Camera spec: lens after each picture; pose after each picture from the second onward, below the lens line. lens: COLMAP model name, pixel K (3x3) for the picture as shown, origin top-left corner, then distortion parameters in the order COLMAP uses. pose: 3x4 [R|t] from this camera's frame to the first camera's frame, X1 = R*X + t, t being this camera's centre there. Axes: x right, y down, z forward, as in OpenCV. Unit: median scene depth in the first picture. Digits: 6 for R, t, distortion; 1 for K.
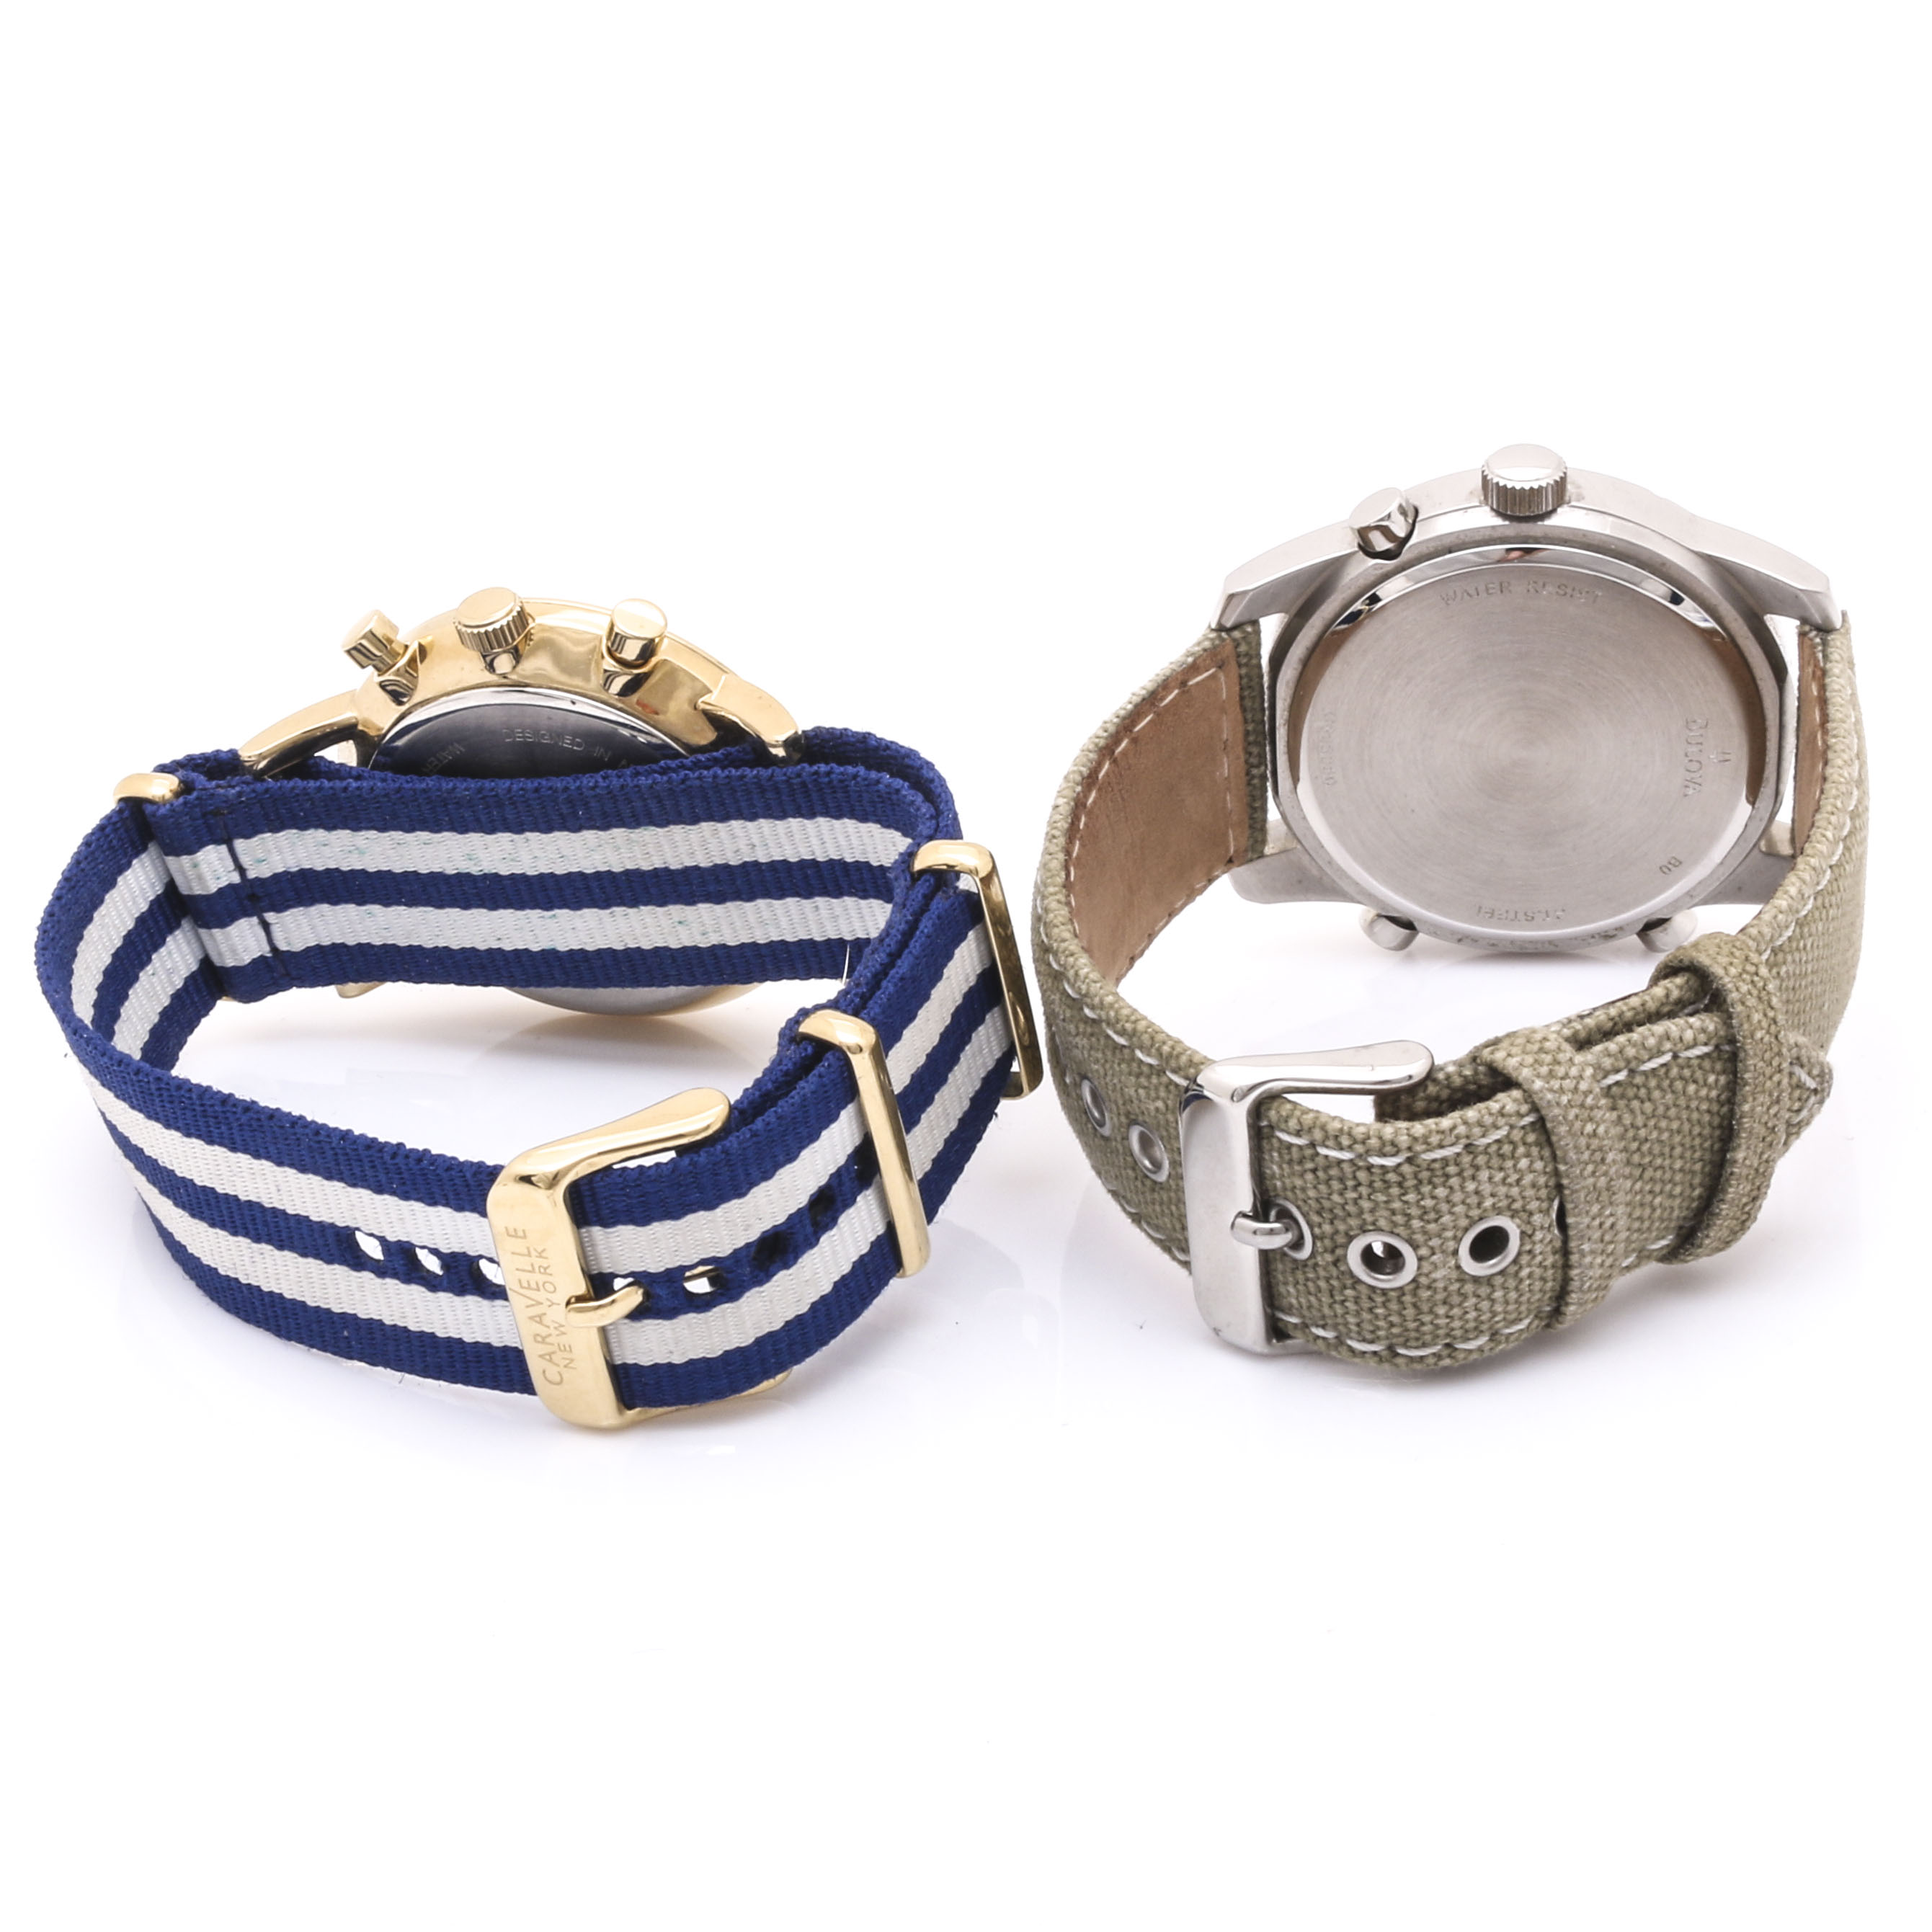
lens RADIAL K [[6122.5, 0, 966.0], [0, 6122.5, 966.0], [0, 0, 1]] dist [-0.007684, -0.164449]
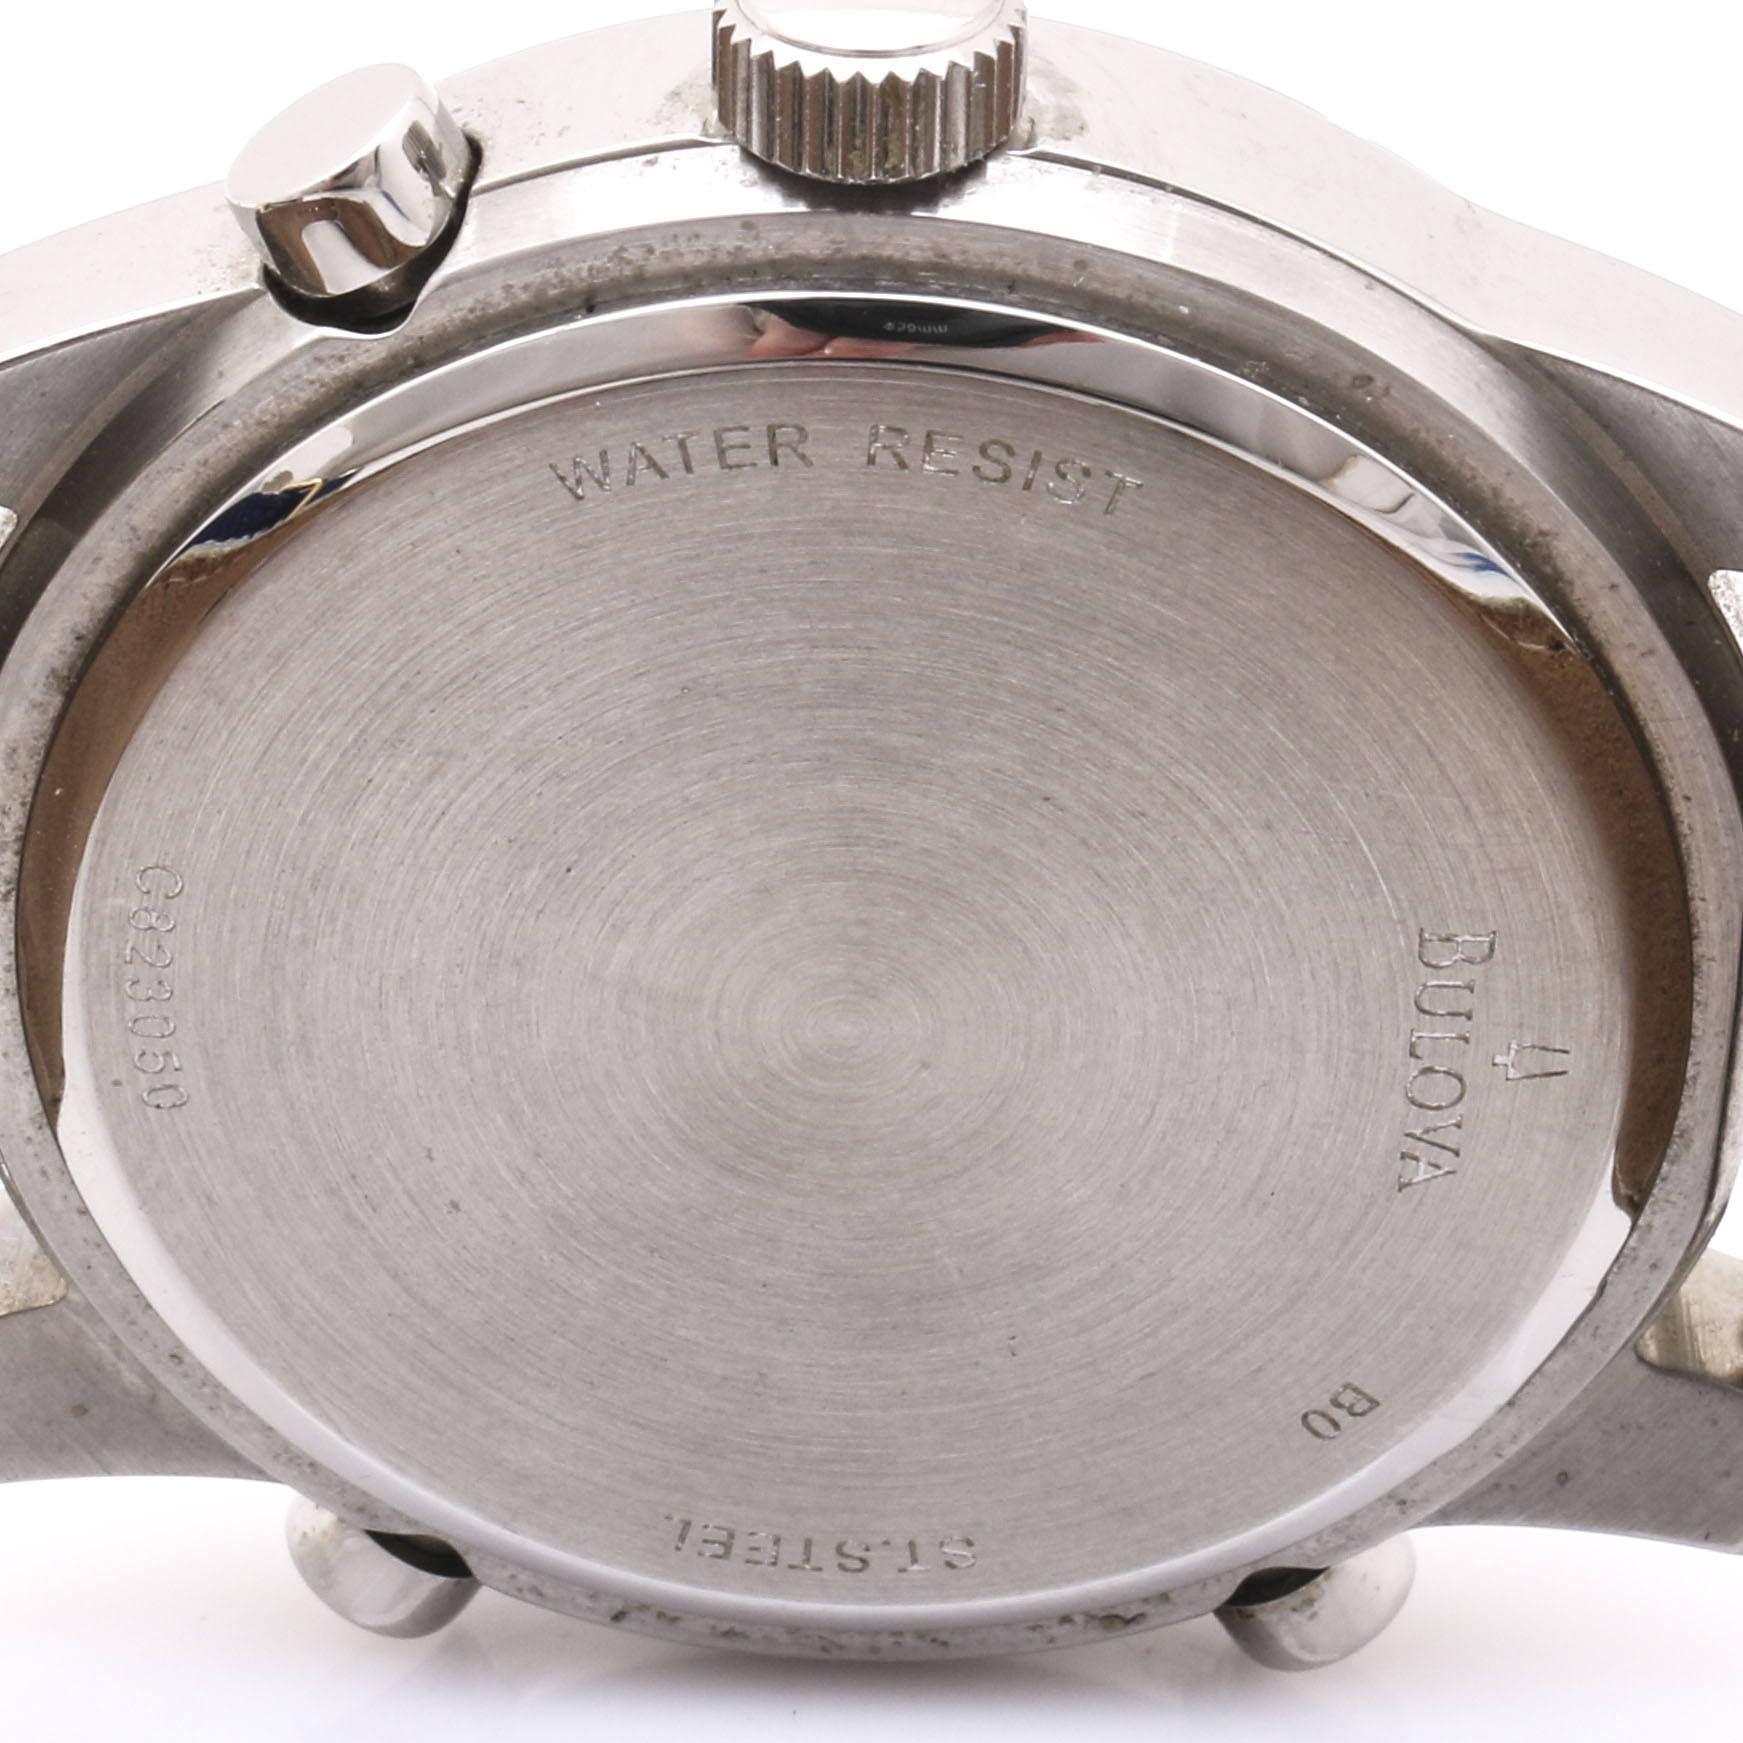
lens RADIAL K [[5523.5, 0, 871.5], [0, 5523.5, 871.5], [0, 0, 1]] dist [-0.007684, -0.164449]
pose [[0.997322, 0.026974, 0.067976, 0.074948], [-0.030169, 0.998466, 0.046418, -0.053933], [-0.066619, -0.048344, 0.996607, 0.746670]]
